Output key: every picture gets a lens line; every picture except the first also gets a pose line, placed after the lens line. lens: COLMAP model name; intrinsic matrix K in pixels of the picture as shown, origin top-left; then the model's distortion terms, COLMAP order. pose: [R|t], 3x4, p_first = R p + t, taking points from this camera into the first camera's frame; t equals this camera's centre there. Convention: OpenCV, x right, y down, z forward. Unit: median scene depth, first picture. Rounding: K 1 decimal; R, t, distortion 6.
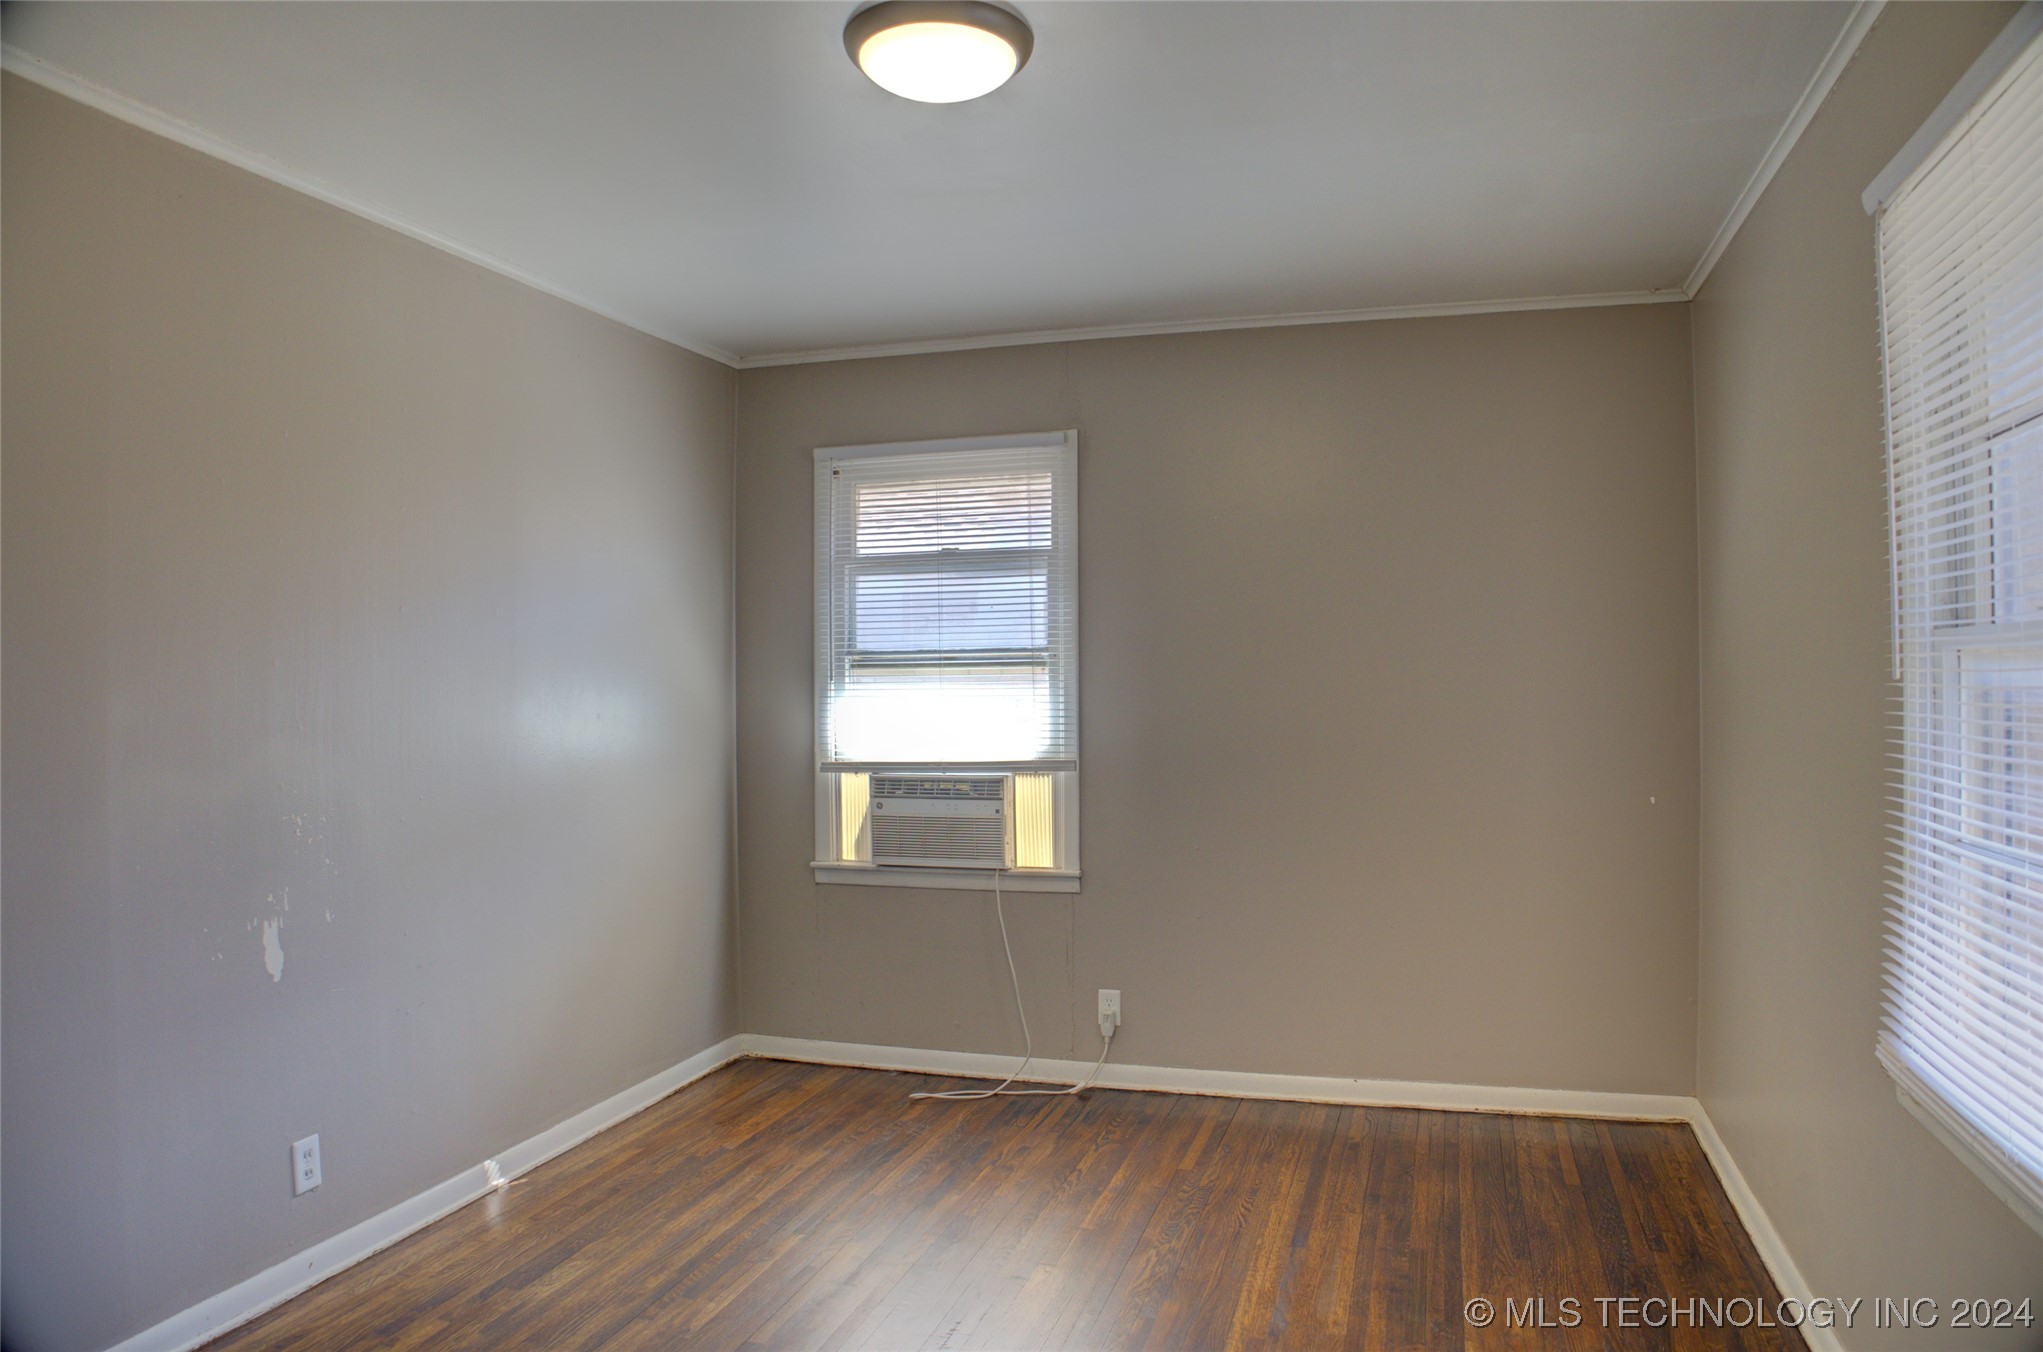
lens RADIAL K [[1421.5, 0, 1021.5], [0, 1421.5, 676.0], [0, 0, 1]] dist [-0.222567, 0.311154]
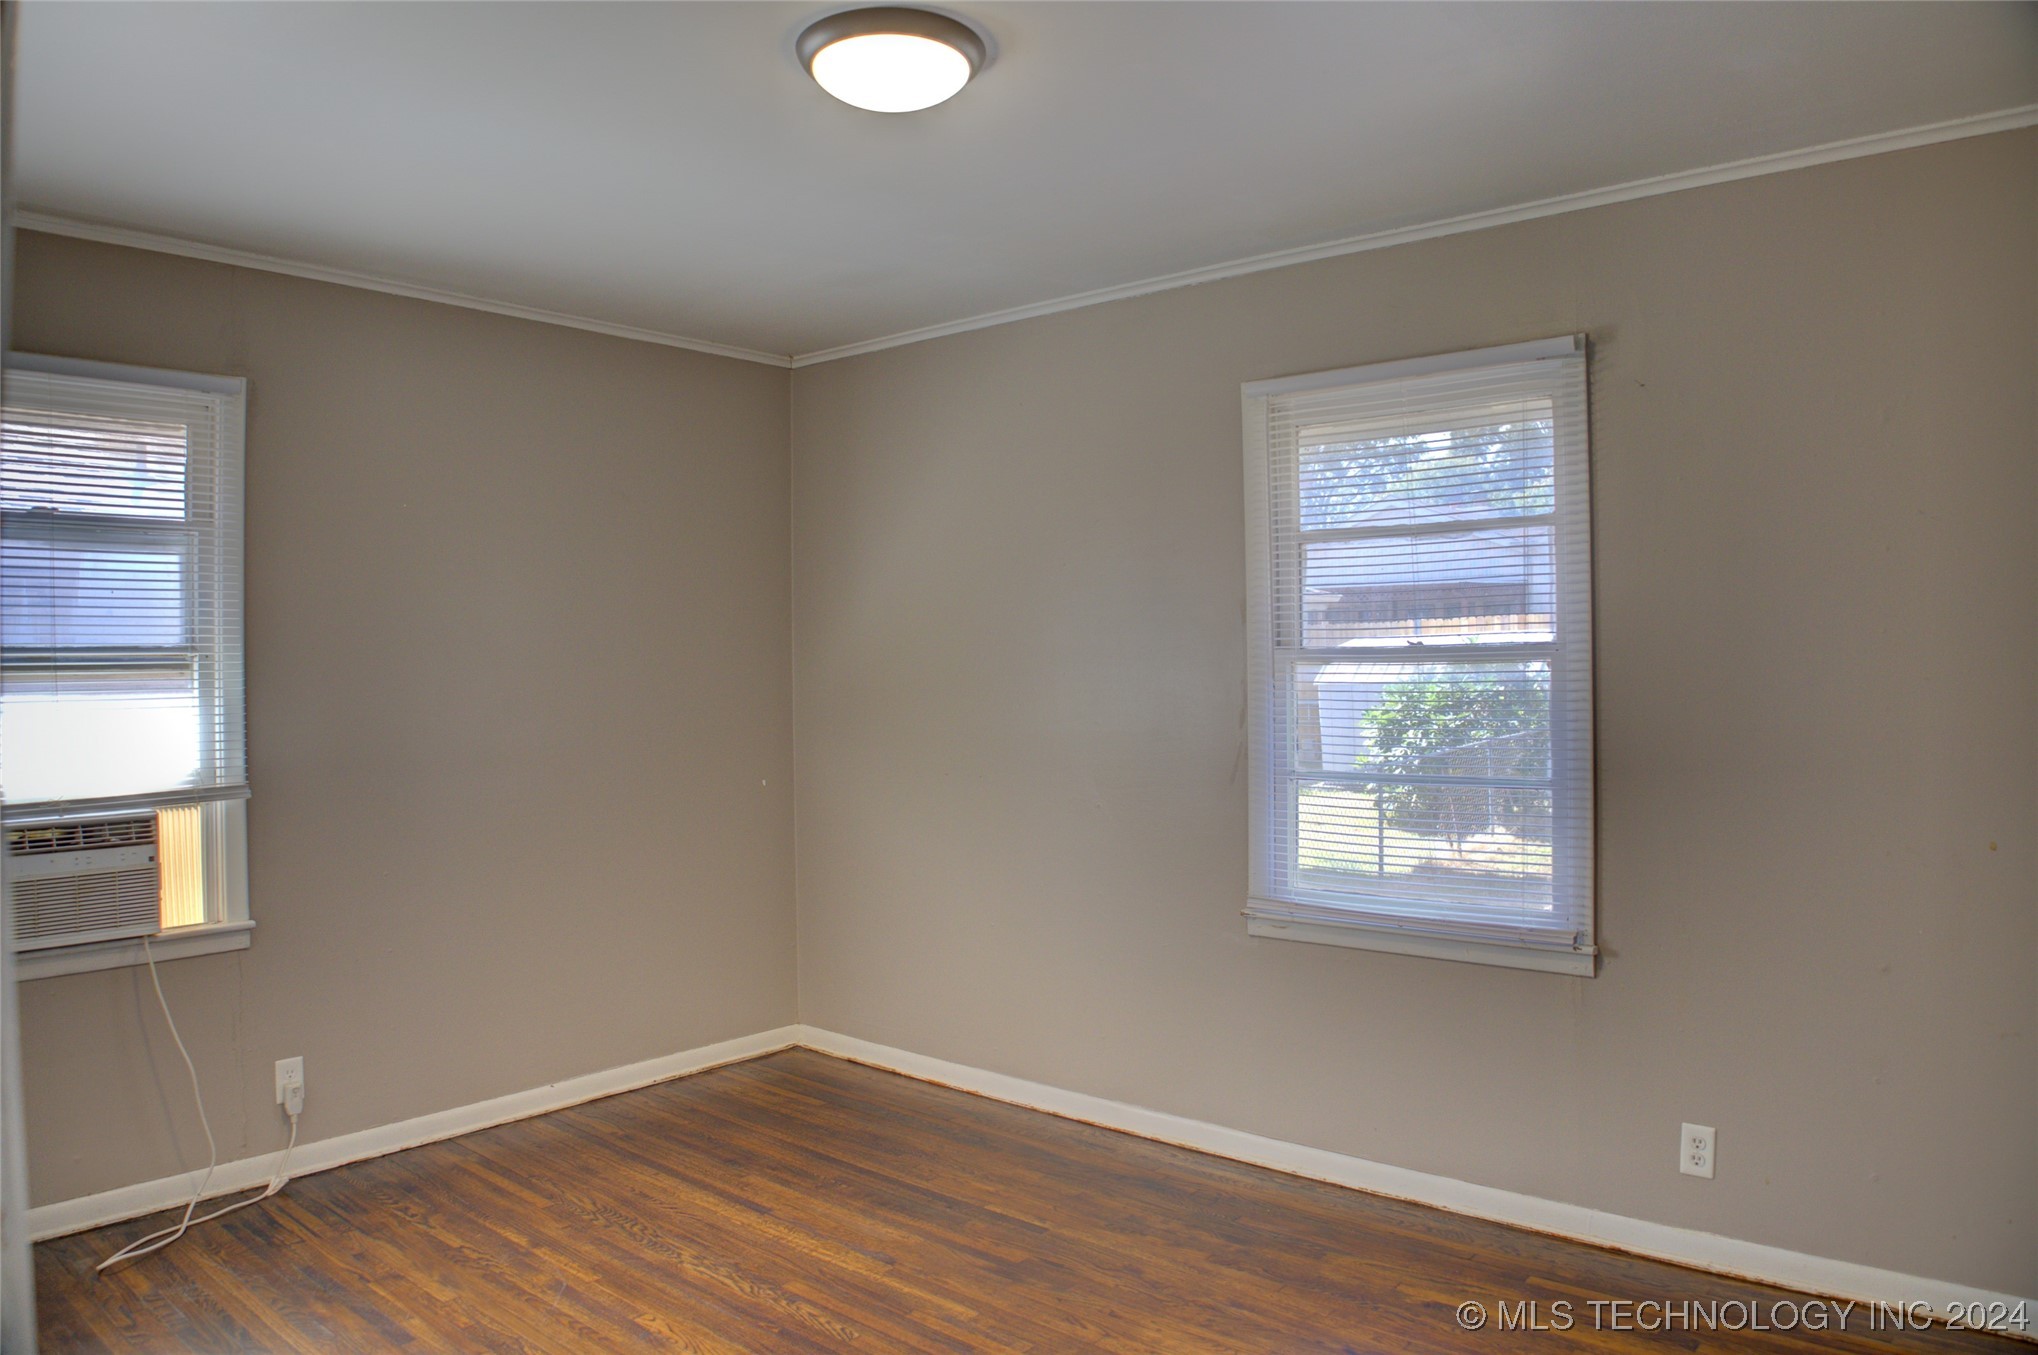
lens RADIAL K [[1422.7, 0, 1019.0], [0, 1422.7, 677.5], [0, 0, 1]] dist [-0.094196, 0.029815]
pose [[0.390262, -0.004943, 0.920691, -0.554175], [0.004381, 0.999984, 0.003511, -0.003479], [-0.920694, 0.002664, 0.390277, 0.300004]]
